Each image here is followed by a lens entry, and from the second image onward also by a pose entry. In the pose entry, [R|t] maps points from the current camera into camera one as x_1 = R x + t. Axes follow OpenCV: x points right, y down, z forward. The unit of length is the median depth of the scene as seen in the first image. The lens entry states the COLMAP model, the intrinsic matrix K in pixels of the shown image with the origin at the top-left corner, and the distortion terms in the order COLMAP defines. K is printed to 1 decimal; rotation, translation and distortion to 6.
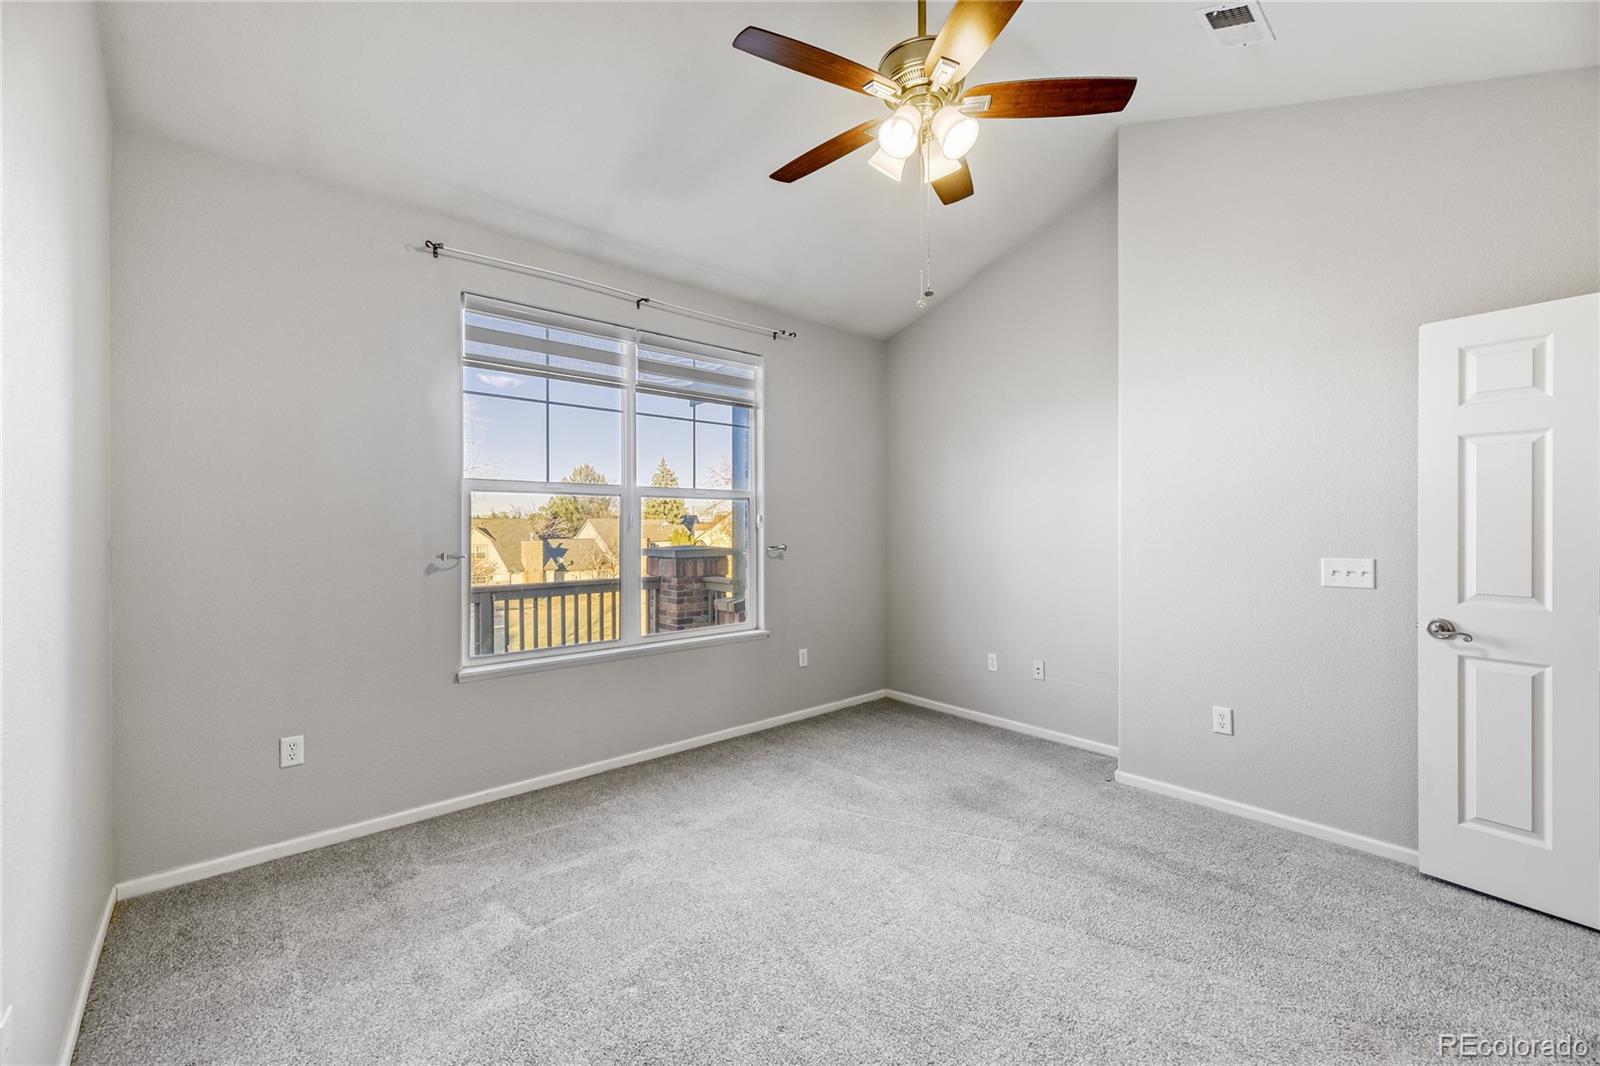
lens RADIAL K [[650.1, 0, 801.3], [0, 650.1, 528.6], [0, 0, 1]] dist [0.001144, -0.000071]
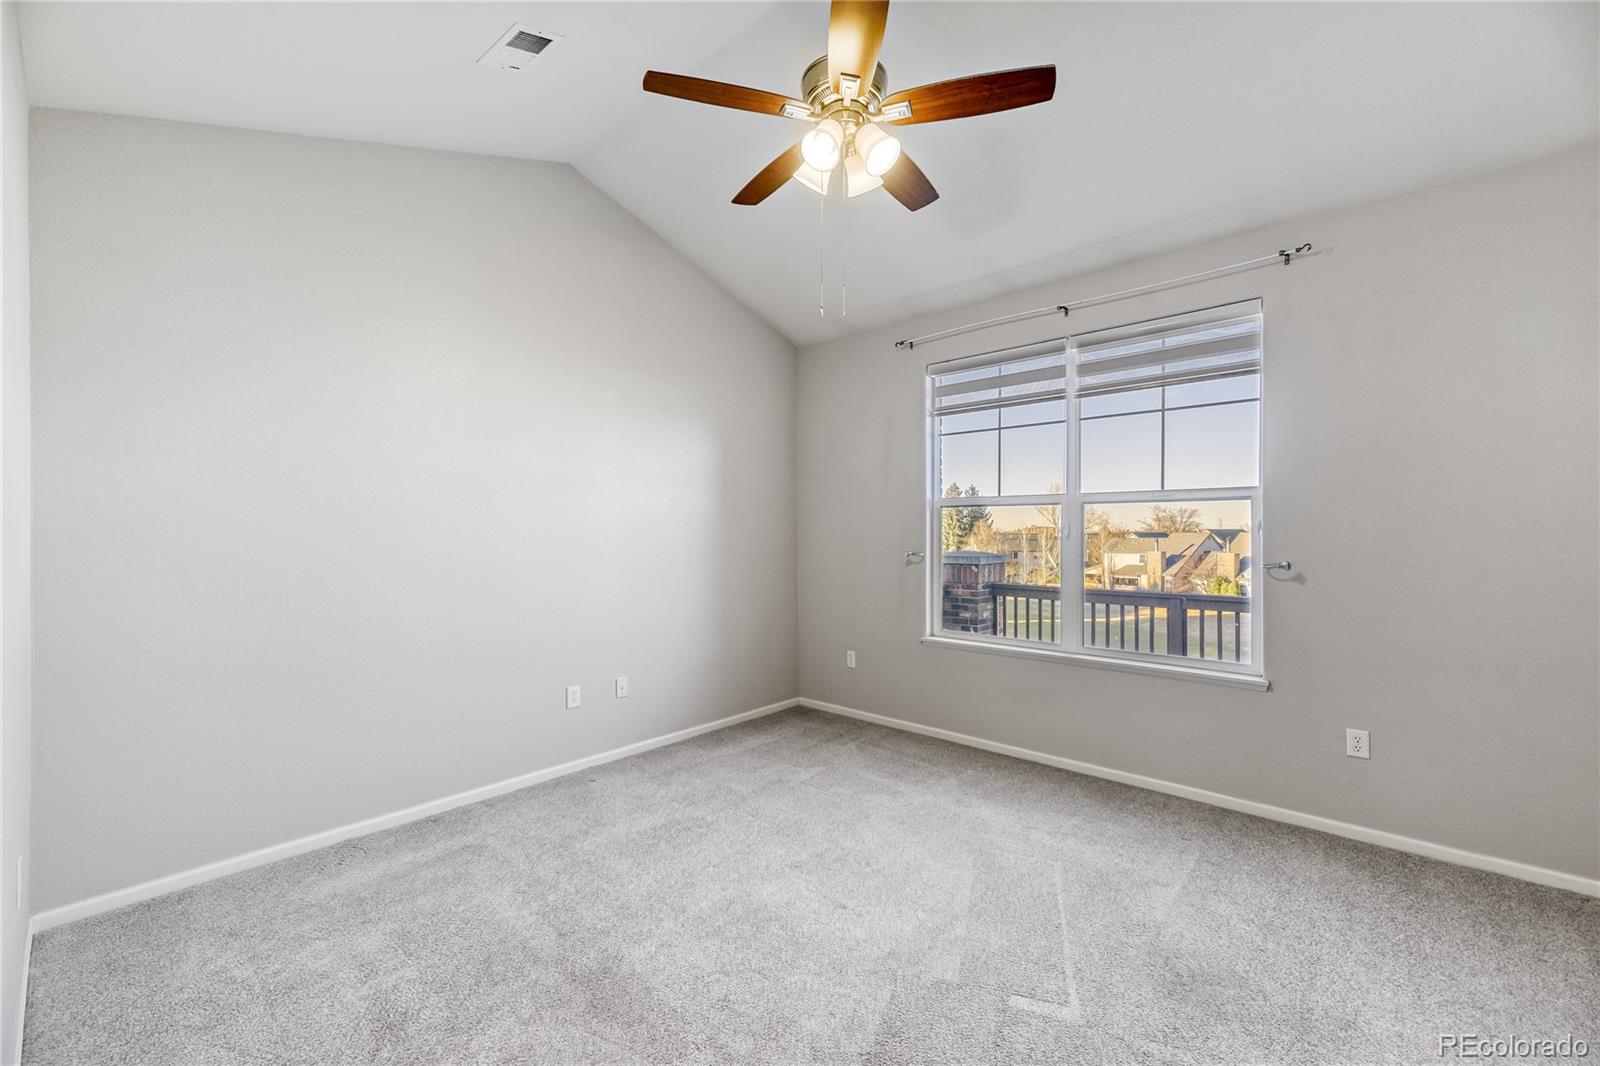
lens RADIAL K [[650.1, 0, 801.3], [0, 650.1, 528.6], [0, 0, 1]] dist [0.001144, -0.000071]
pose [[0.111711, -0.006379, -0.993720, 0.717046], [-0.004572, 0.999966, -0.006933, -0.002439], [0.993730, 0.005318, 0.111678, 0.492148]]
